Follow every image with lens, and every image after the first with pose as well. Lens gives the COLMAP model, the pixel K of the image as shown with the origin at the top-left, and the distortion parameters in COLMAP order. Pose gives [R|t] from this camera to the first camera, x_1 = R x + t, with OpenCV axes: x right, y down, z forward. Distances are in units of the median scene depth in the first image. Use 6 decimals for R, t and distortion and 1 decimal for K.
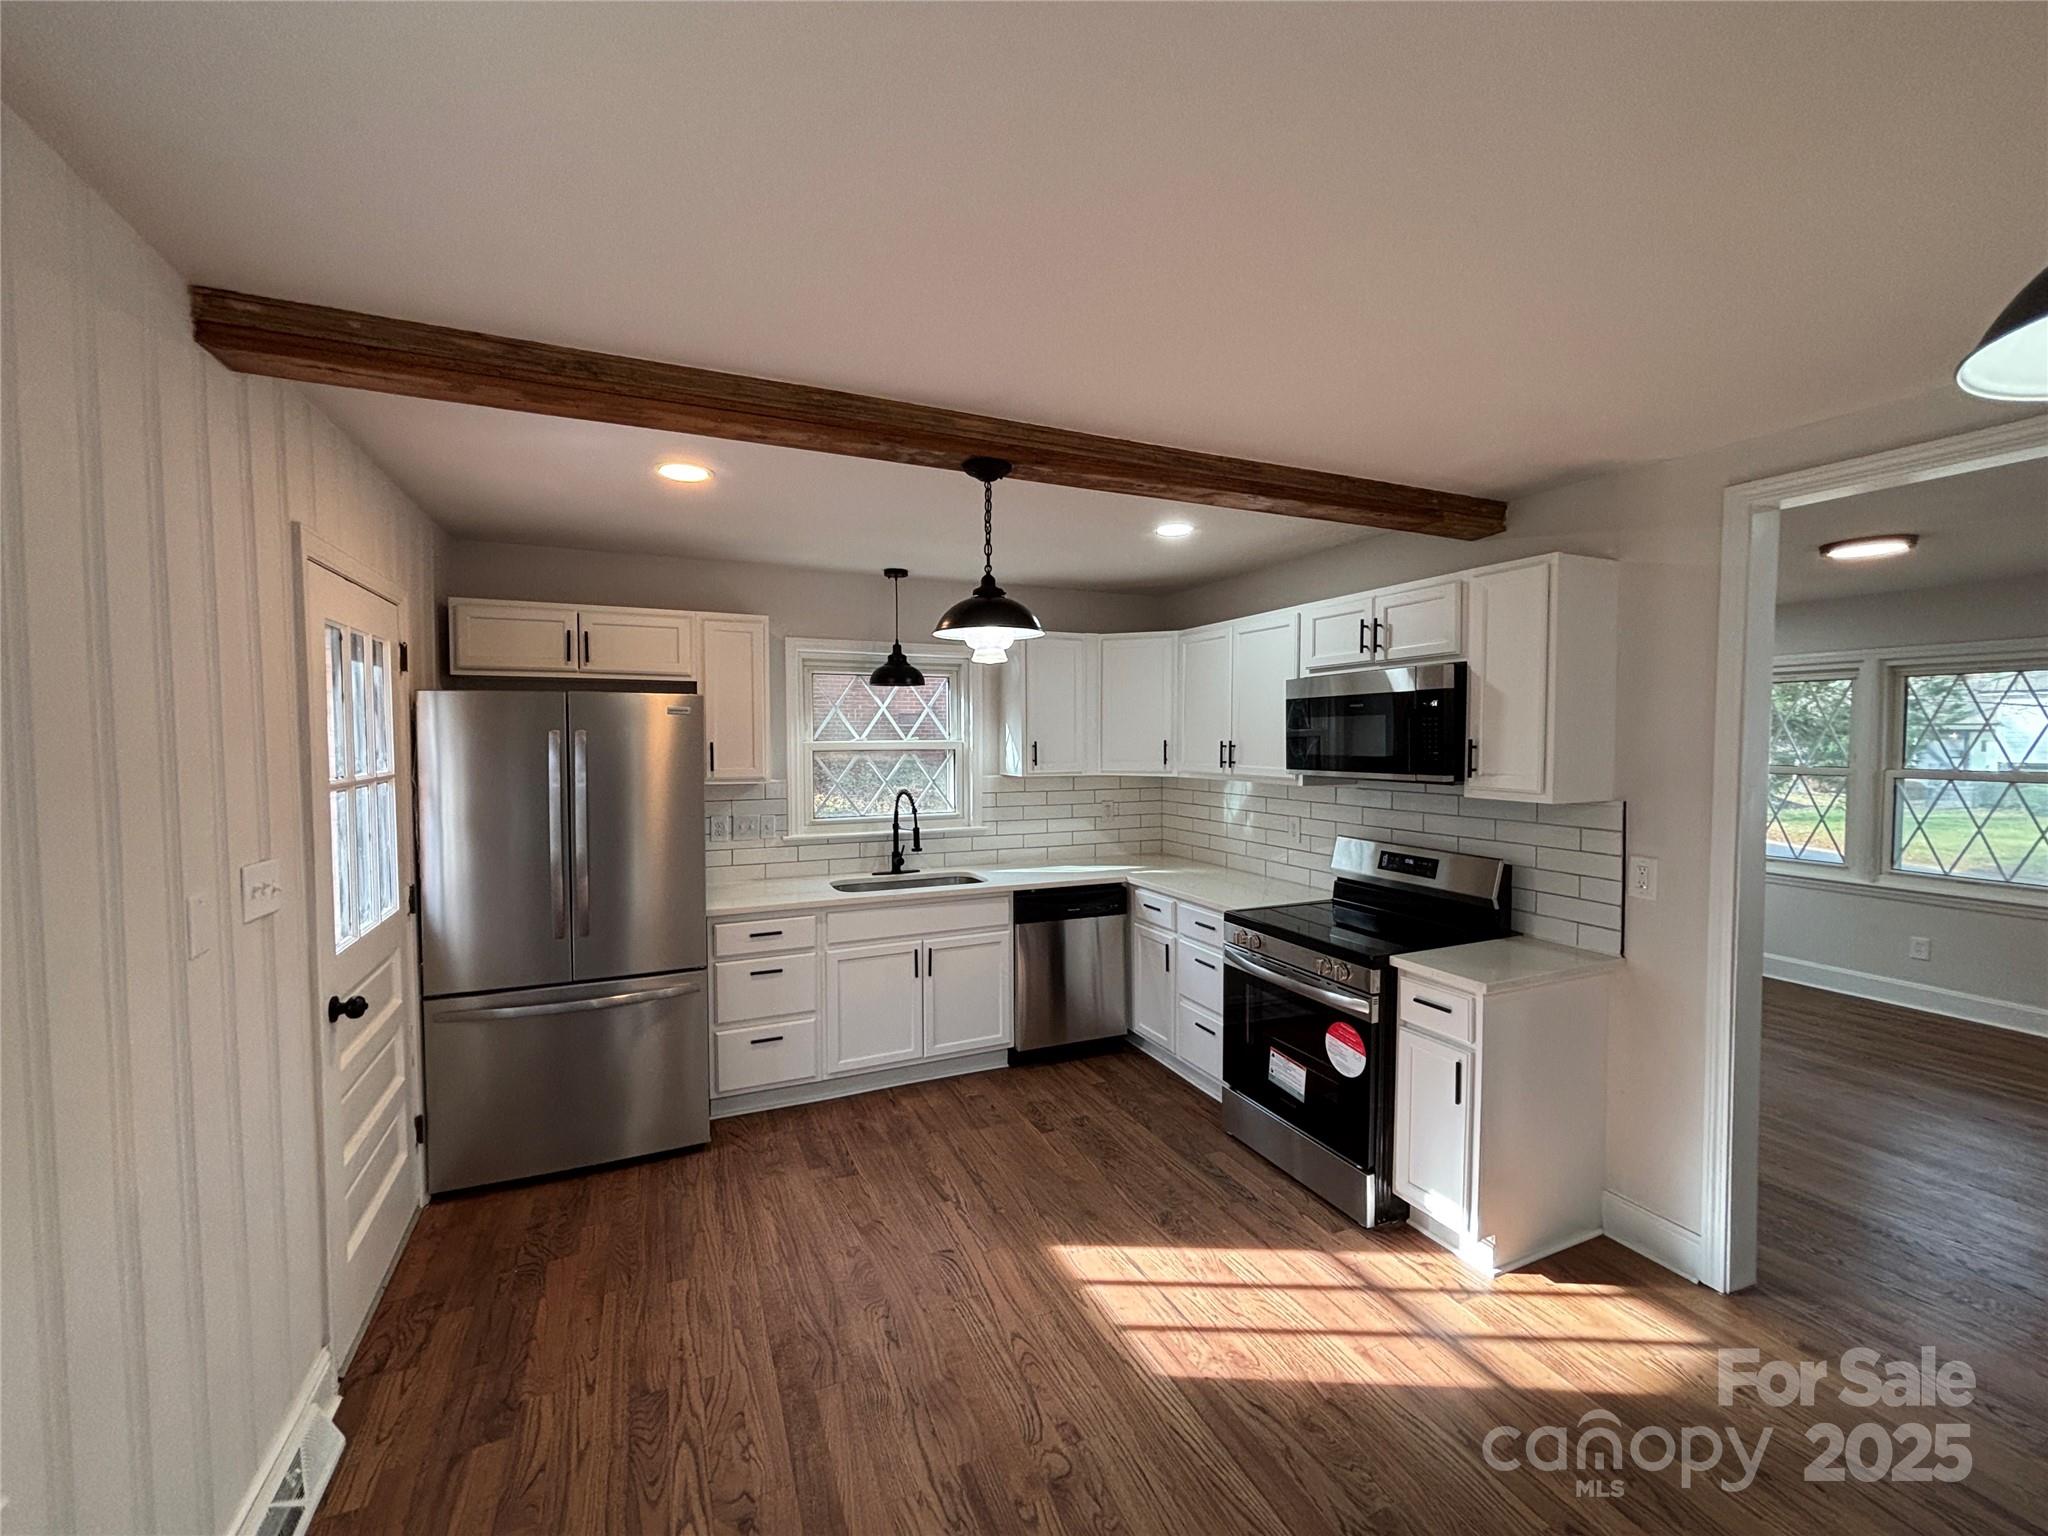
lens RADIAL K [[845.9, 0, 1018.7], [0, 845.9, 769.3], [0, 0, 1]] dist [-0.002249, 0.000644]
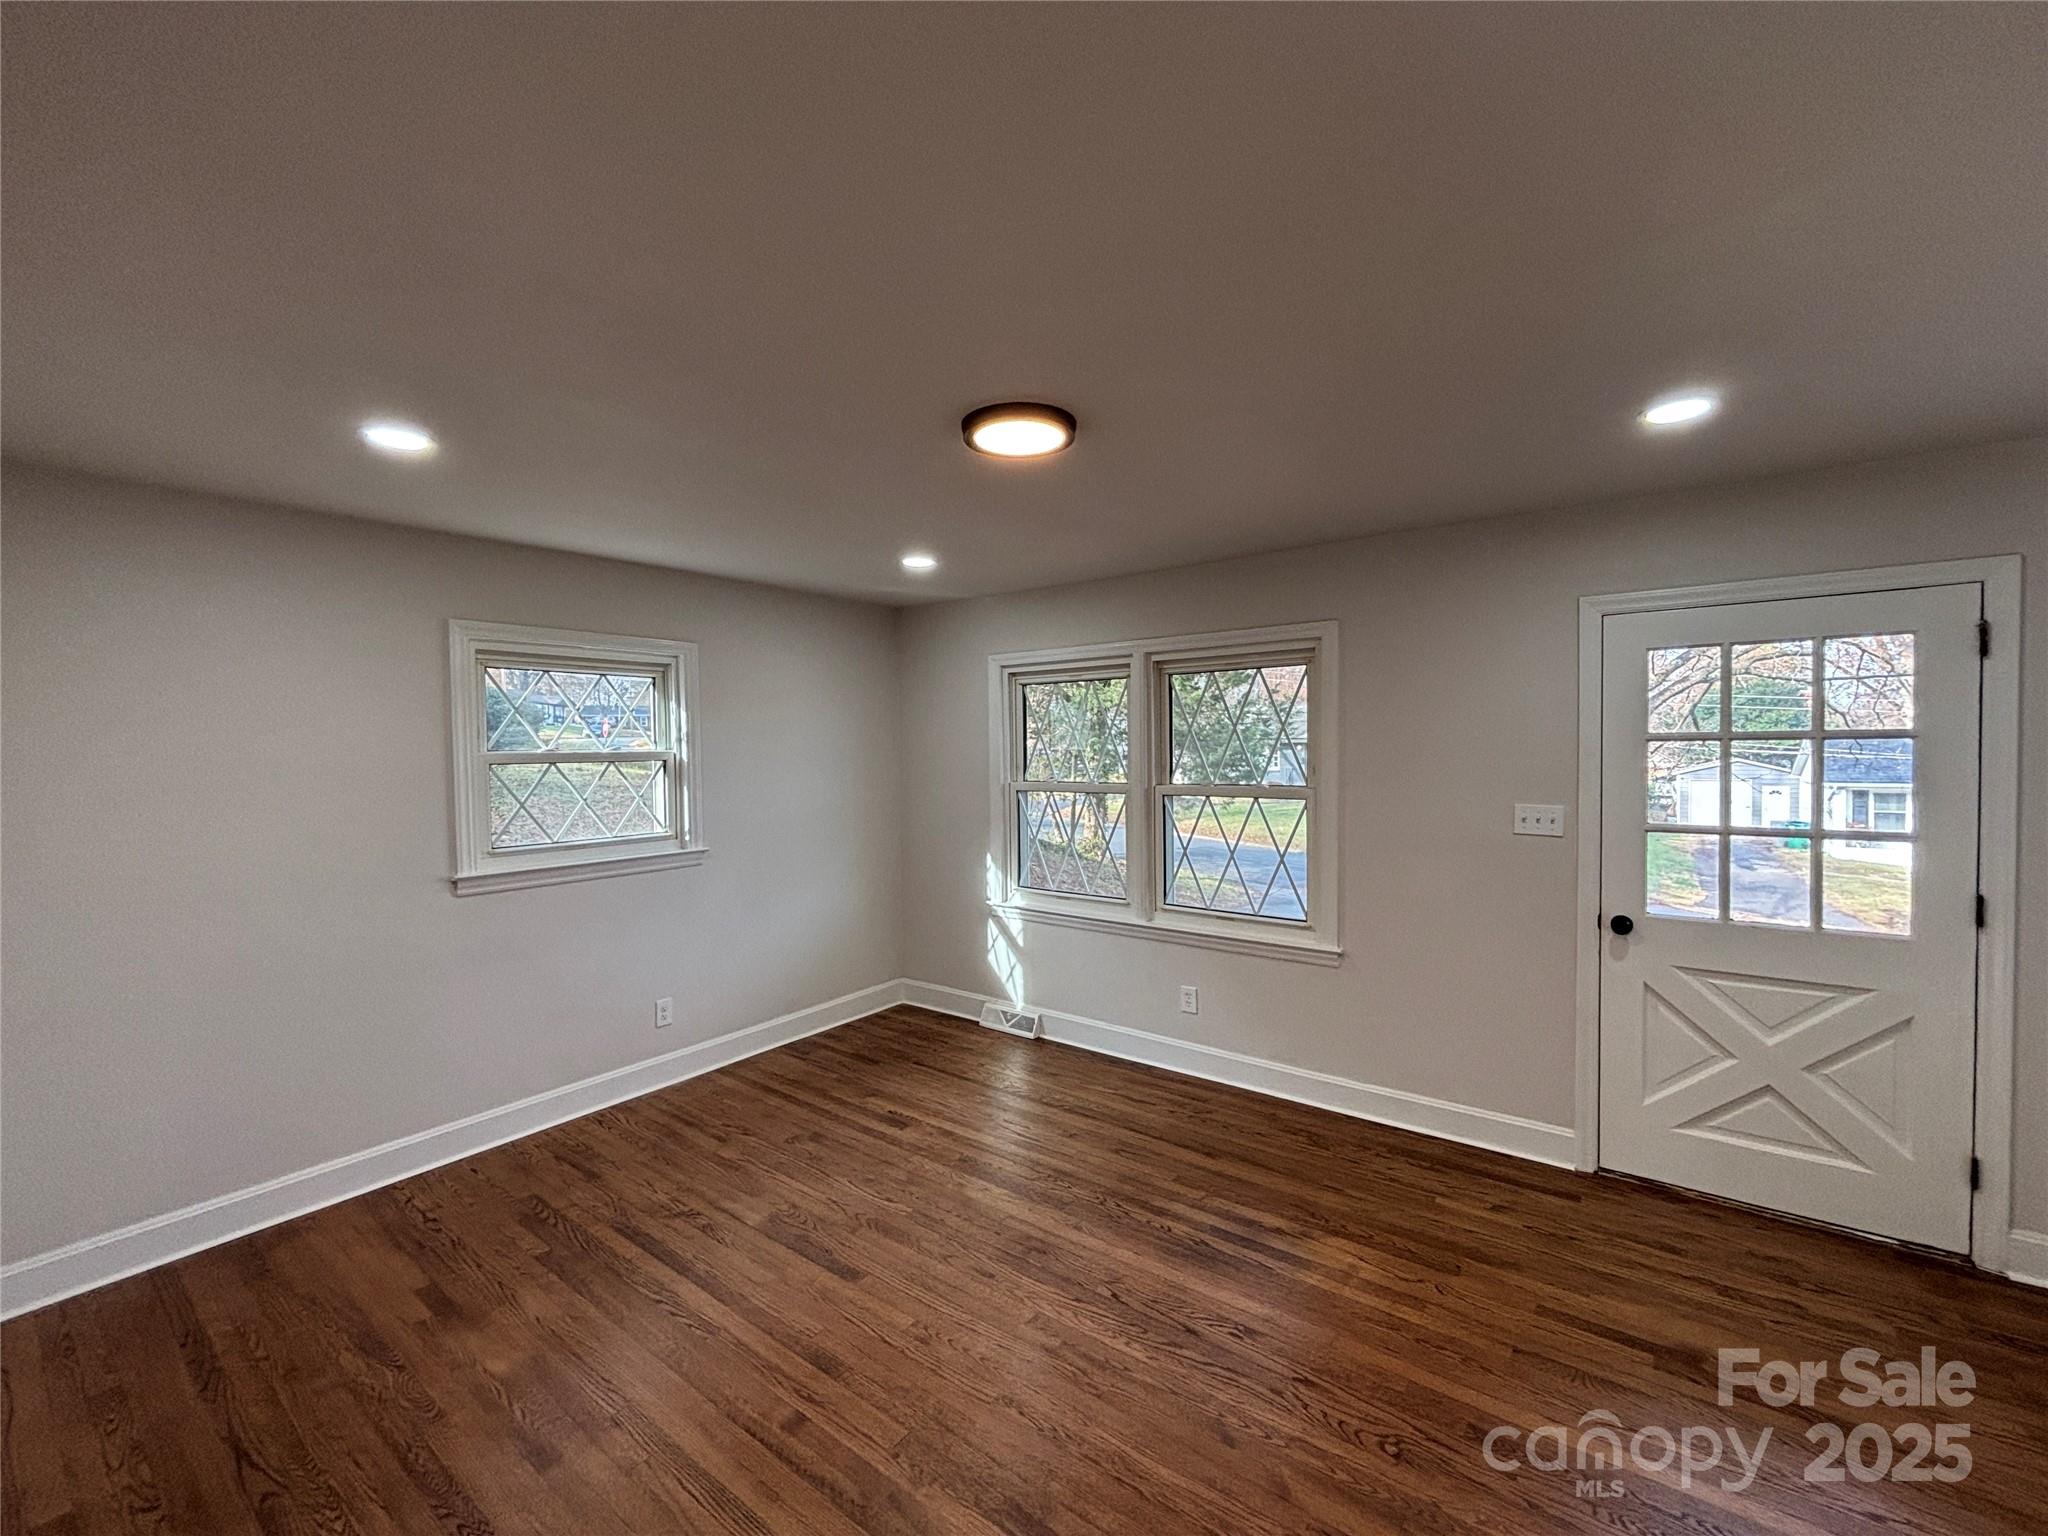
lens RADIAL K [[845.9, 0, 1035.8], [0, 845.9, 779.9], [0, 0, 1]] dist [-0.002249, 0.000644]
pose [[0.866072, -0.026770, 0.499203, 0.897006], [0.031698, 0.999497, -0.001394, -0.014924], [-0.498914, 0.017031, 0.866484, 0.598247]]
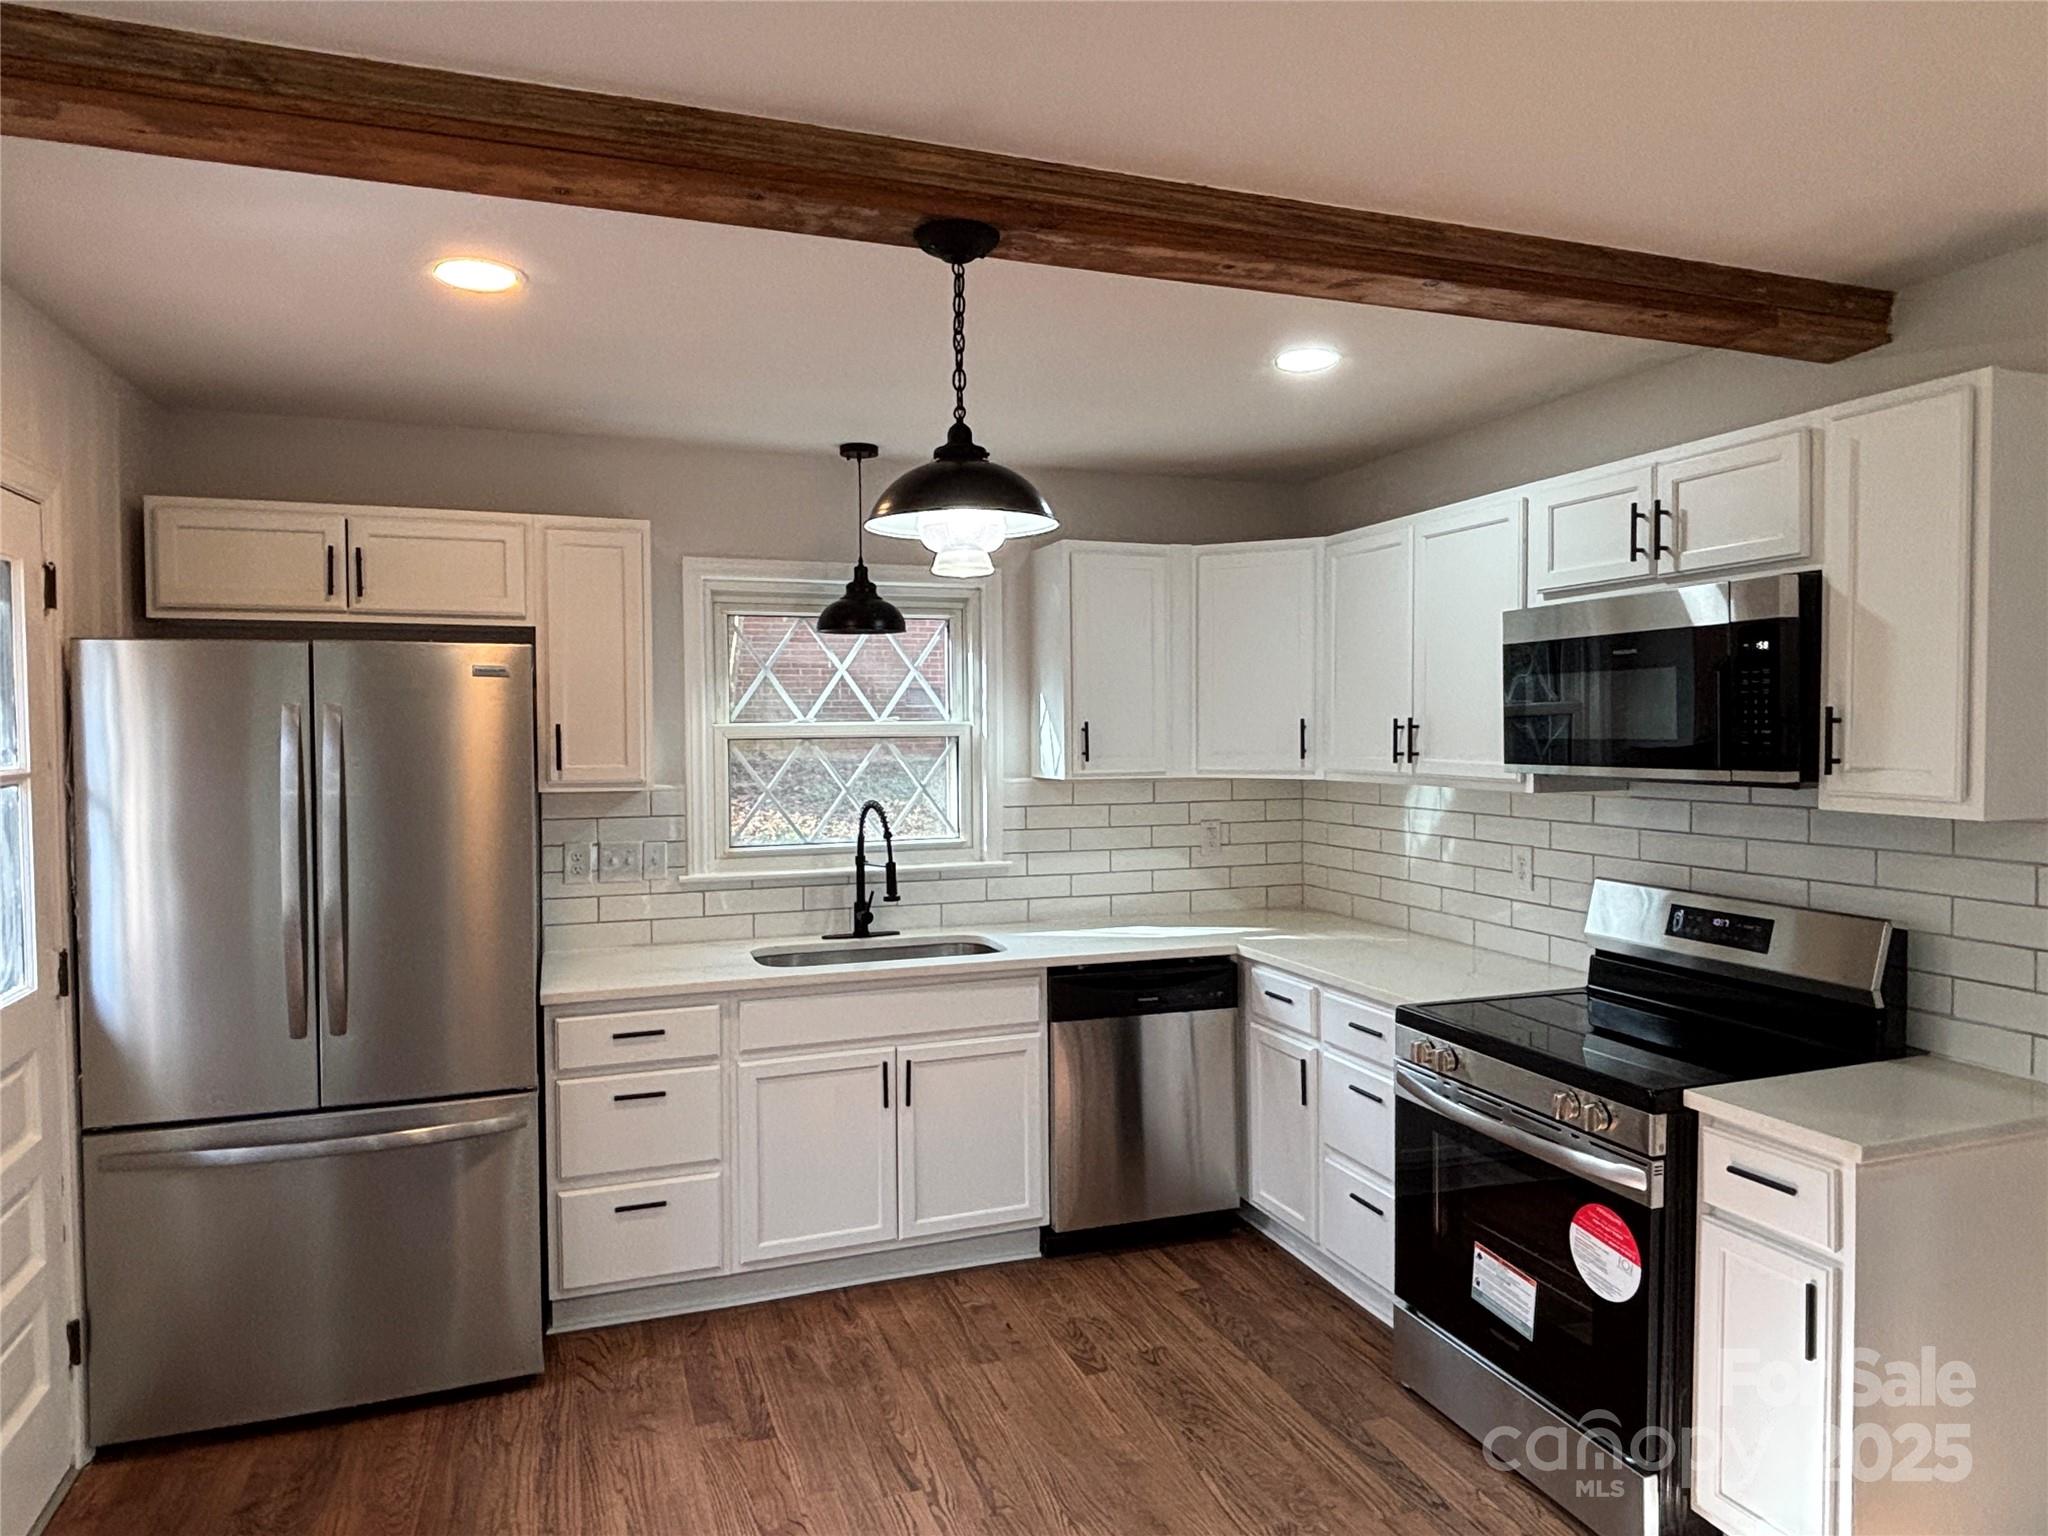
lens RADIAL K [[1298.5, 0, 1010.8], [0, 1298.5, 765.5], [0, 0, 1]] dist [0.006532, -0.012538]
pose [[0.997277, -0.002597, -0.073707, 0.052332], [0.001955, 0.999960, -0.008784, 0.010150], [0.073727, 0.008616, 0.997241, 0.094256]]
